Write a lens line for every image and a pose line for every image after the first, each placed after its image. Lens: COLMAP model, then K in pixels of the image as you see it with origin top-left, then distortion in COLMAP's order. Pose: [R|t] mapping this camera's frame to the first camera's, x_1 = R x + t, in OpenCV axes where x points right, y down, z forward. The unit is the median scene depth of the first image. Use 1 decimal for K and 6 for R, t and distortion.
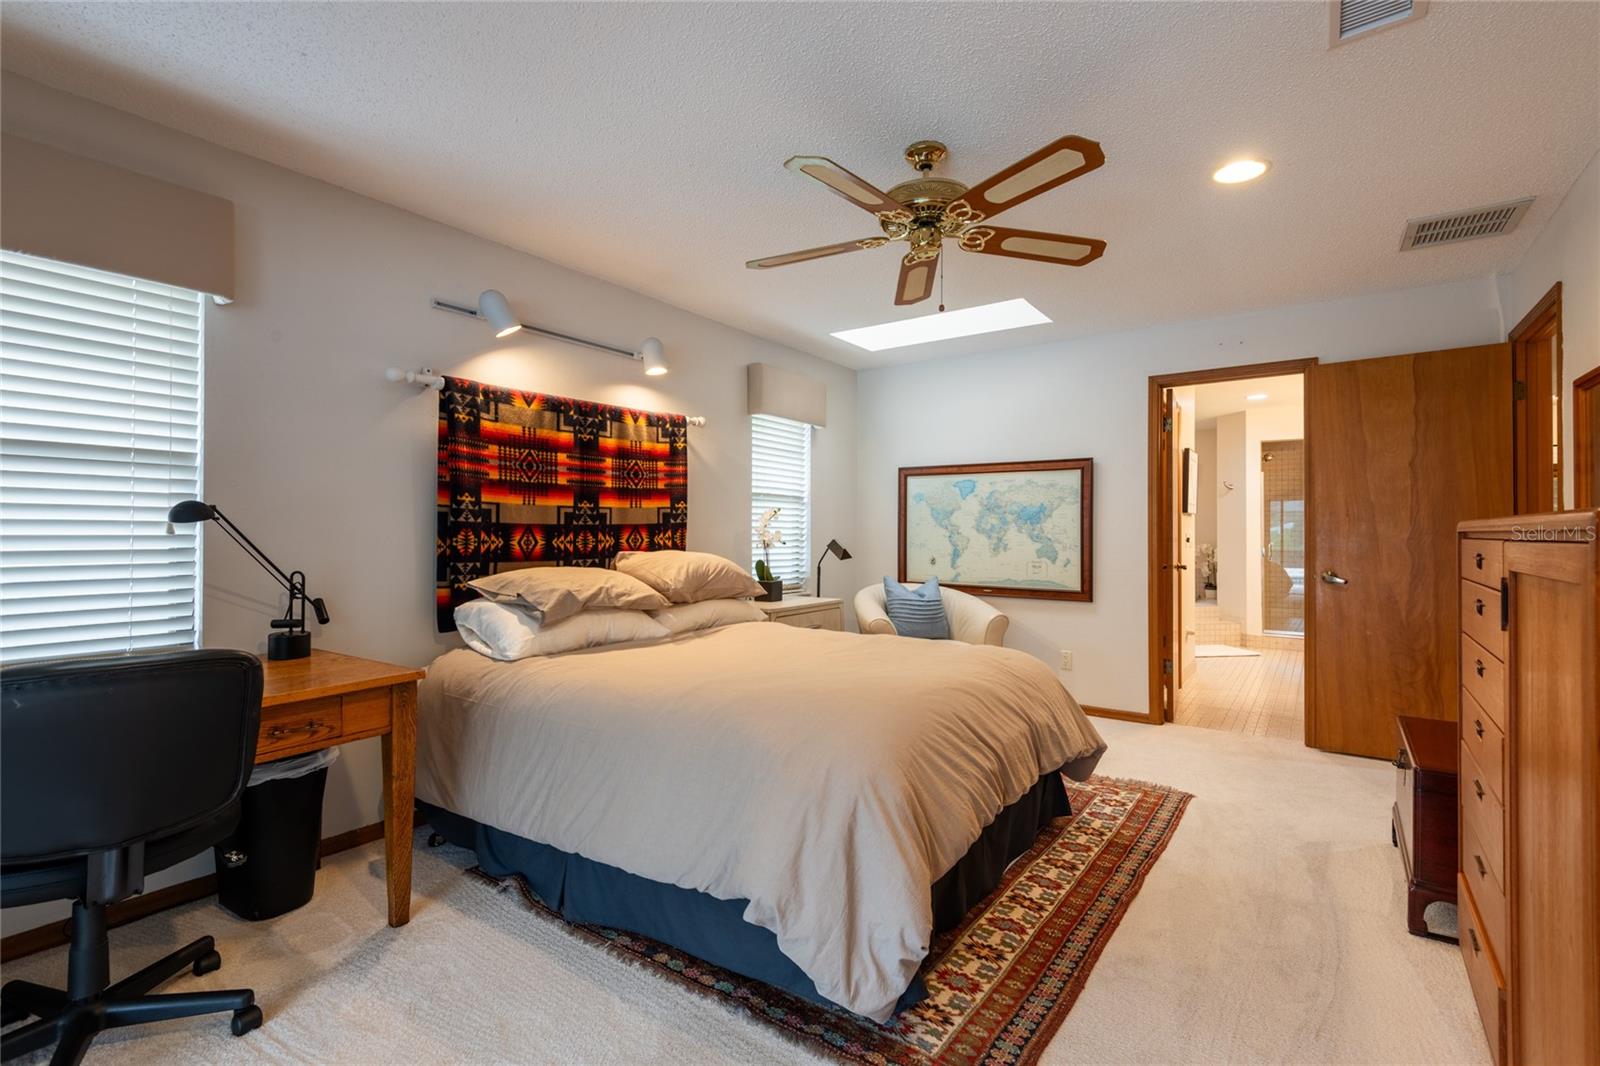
lens RADIAL K [[732.0, 0, 806.5], [0, 732.0, 532.2], [0, 0, 1]] dist [0.032950, -0.019128]
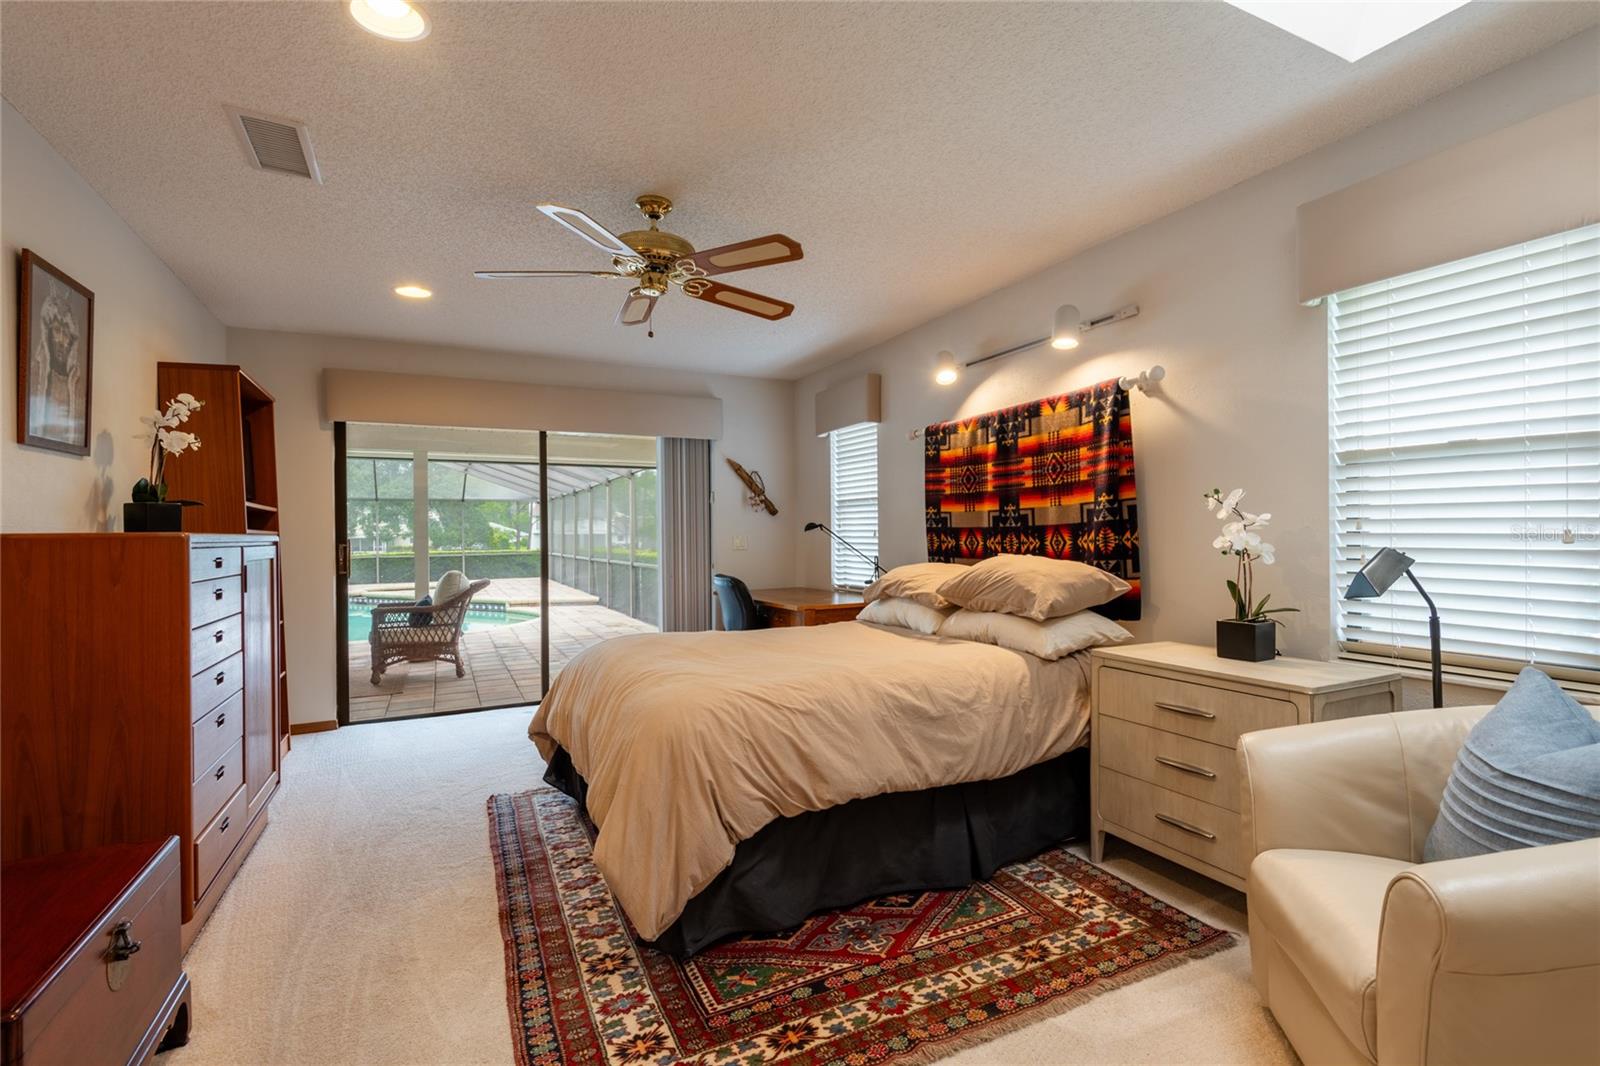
lens RADIAL K [[732.0, 0, 806.8], [0, 732.0, 532.6], [0, 0, 1]] dist [0.032950, -0.019128]
pose [[-0.472987, 0.006201, -0.881048, 0.789997], [0.015794, 0.999874, -0.001442, -0.004742], [0.880928, -0.014598, -0.473025, 1.299393]]
